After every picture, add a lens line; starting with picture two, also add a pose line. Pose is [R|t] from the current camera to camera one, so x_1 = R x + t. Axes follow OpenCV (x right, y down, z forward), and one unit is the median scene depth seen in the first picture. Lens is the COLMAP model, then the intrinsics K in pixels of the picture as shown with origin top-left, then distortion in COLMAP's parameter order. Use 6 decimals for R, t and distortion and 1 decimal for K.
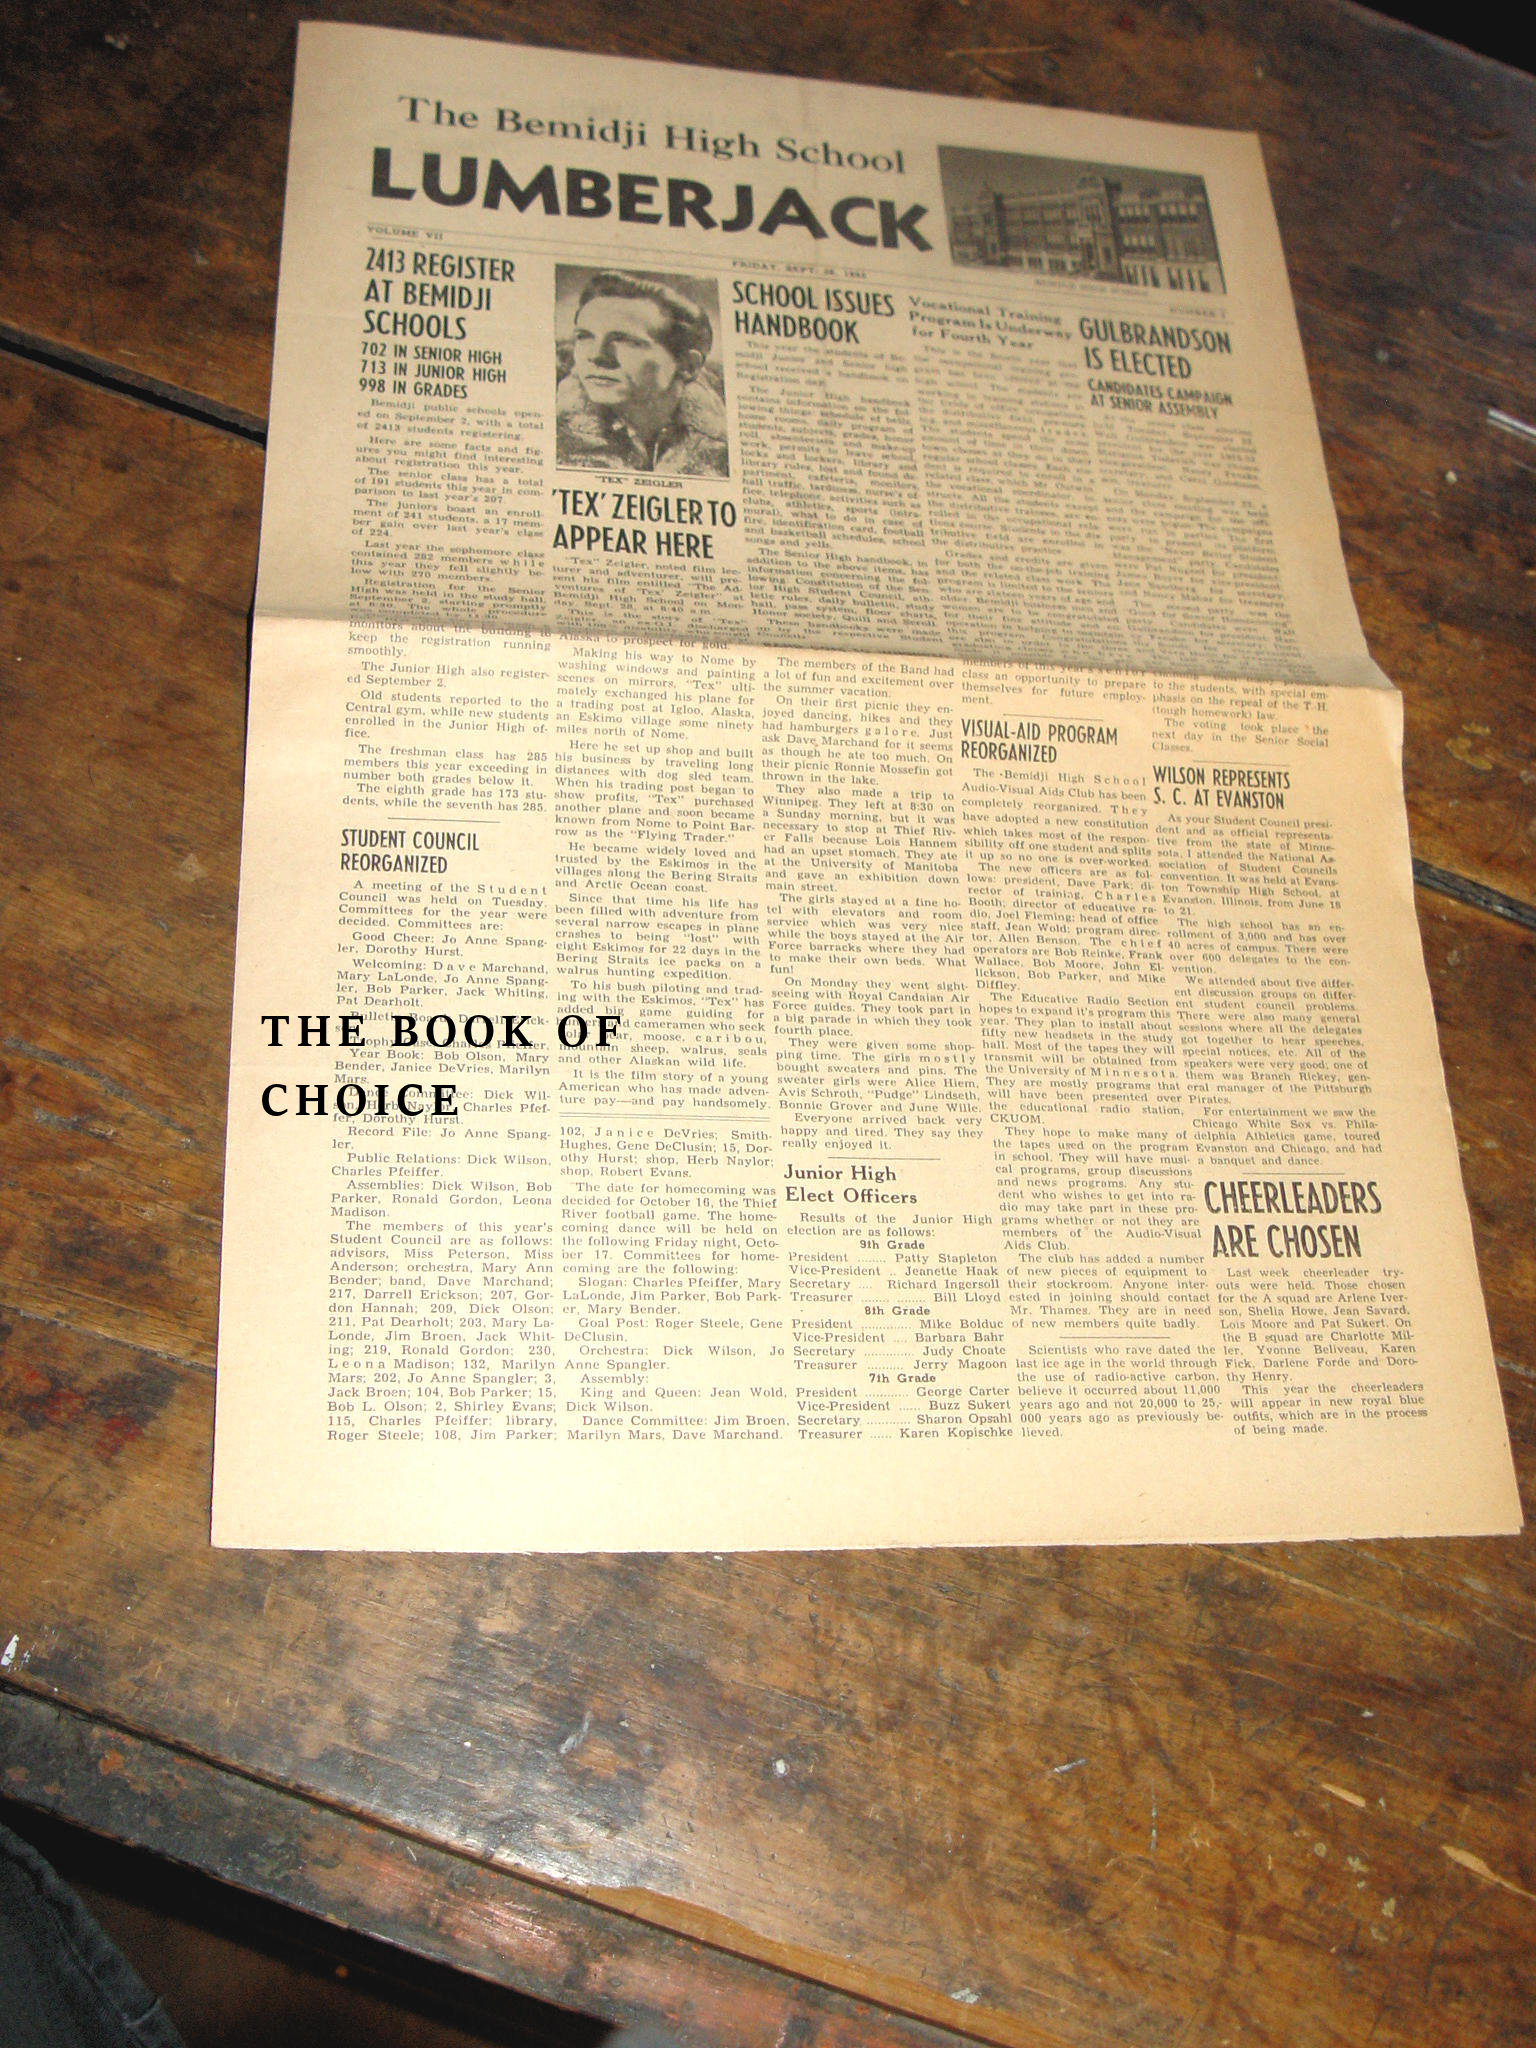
lens RADIAL K [[2315.3, 0, 768.0], [0, 2315.3, 1024.0], [0, 0, 1]] dist [-0.163186, 0.067725]
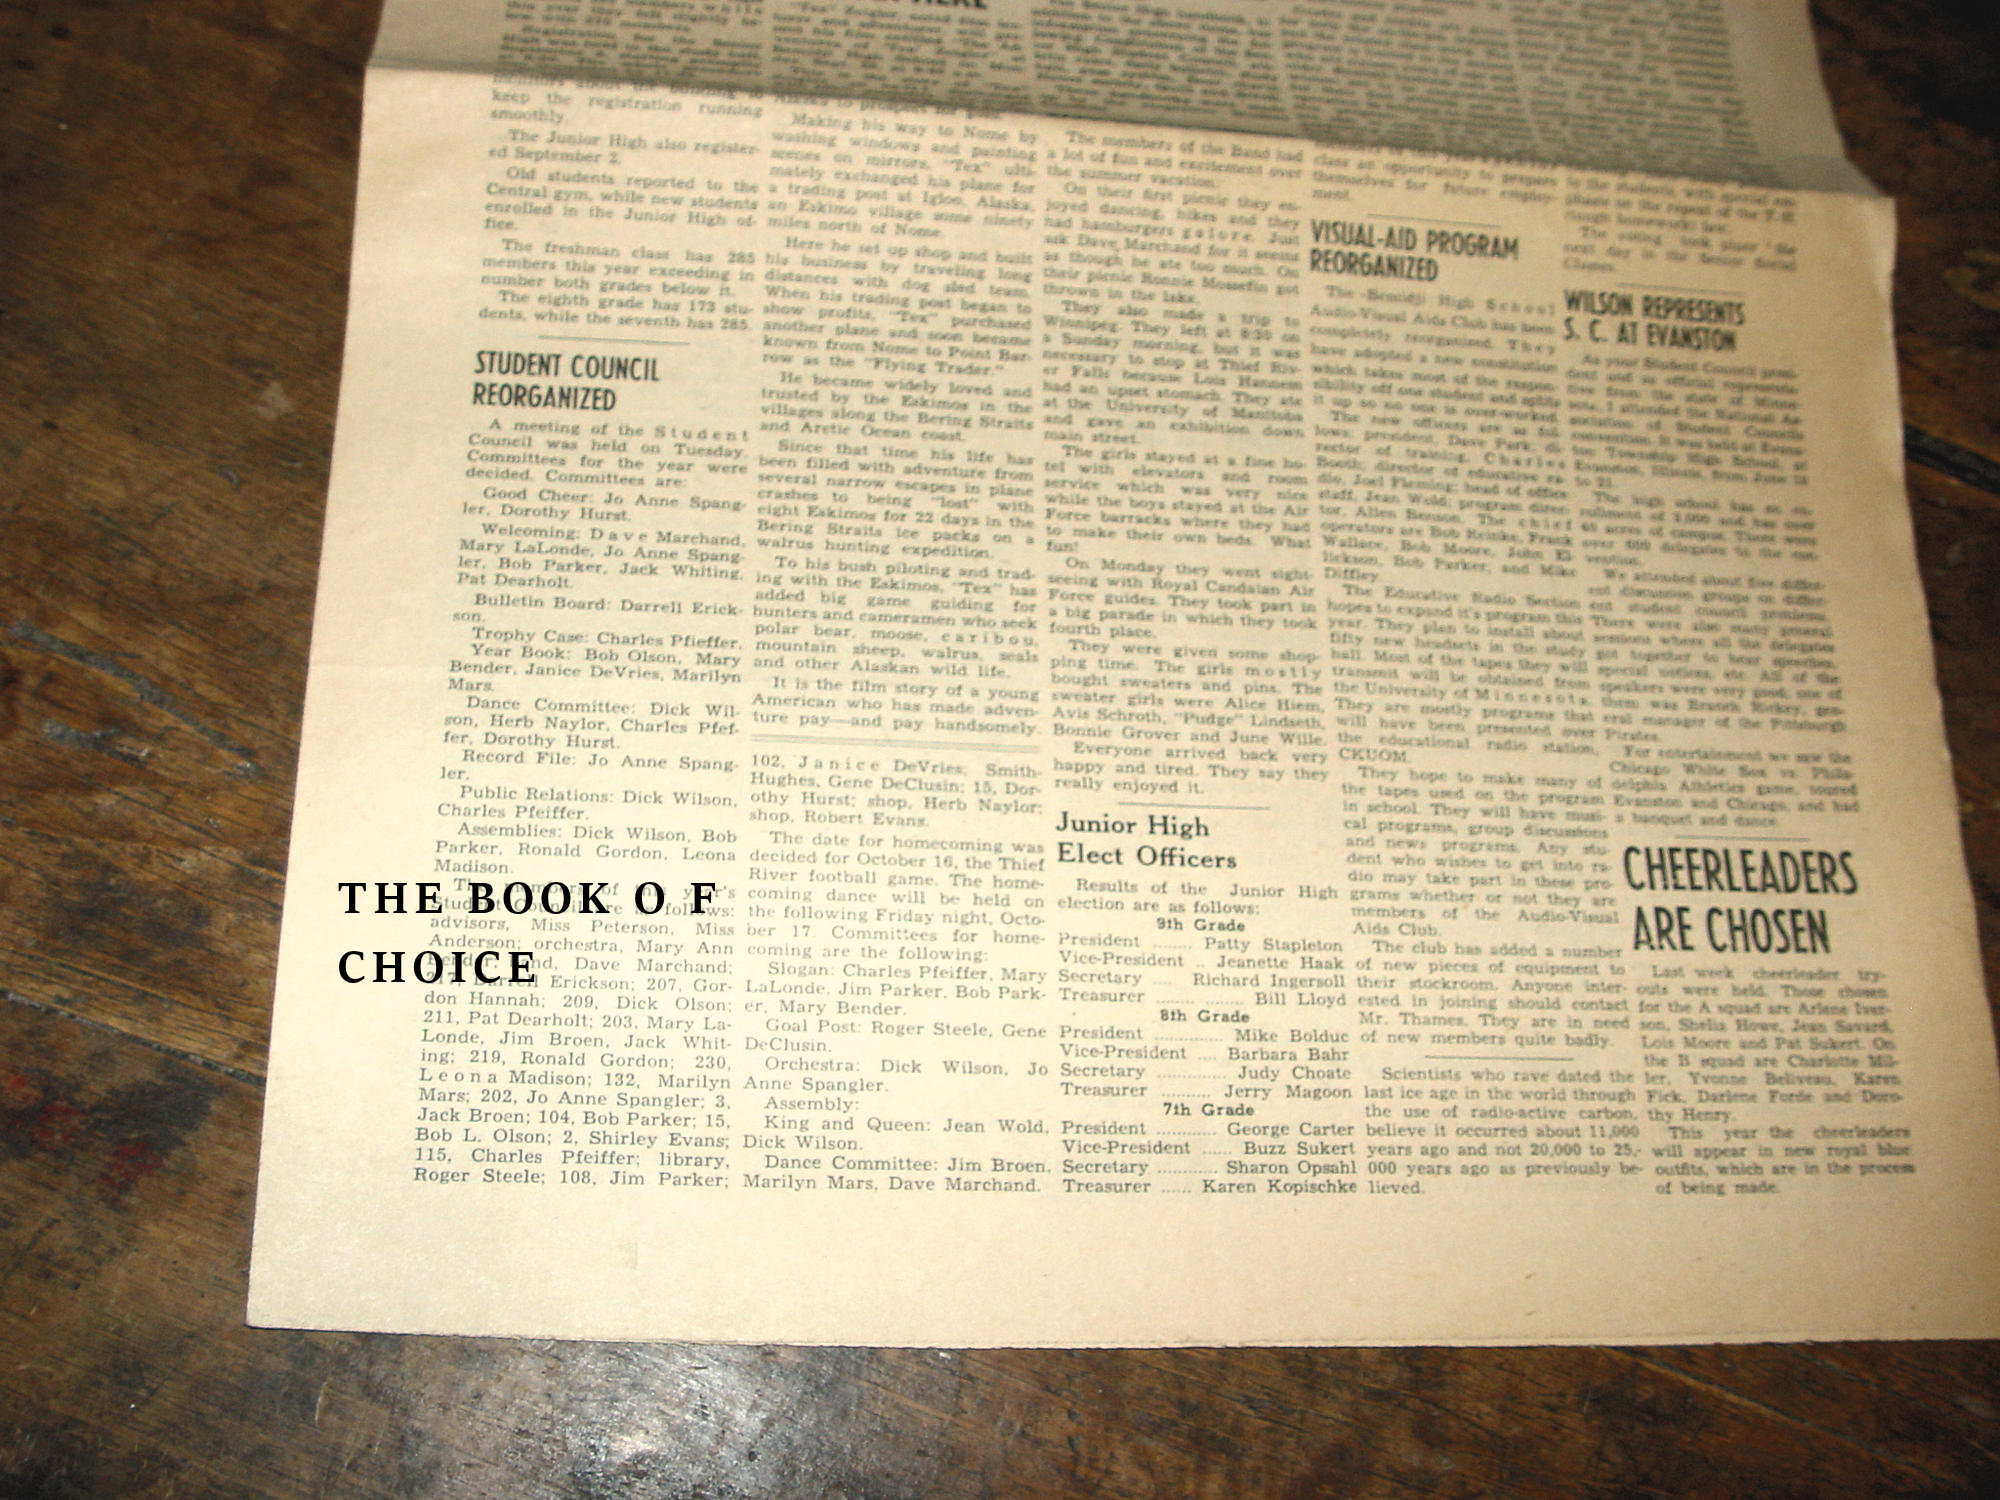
lens RADIAL K [[2332.2, 0, 966.3], [0, 2332.2, 764.8], [0, 0, 1]] dist [-0.236038, 0.263947]
pose [[0.998050, 0.023019, -0.058026, 0.020498], [-0.019324, 0.997798, 0.063454, -0.000604], [0.059359, -0.062209, 0.996296, 0.255762]]
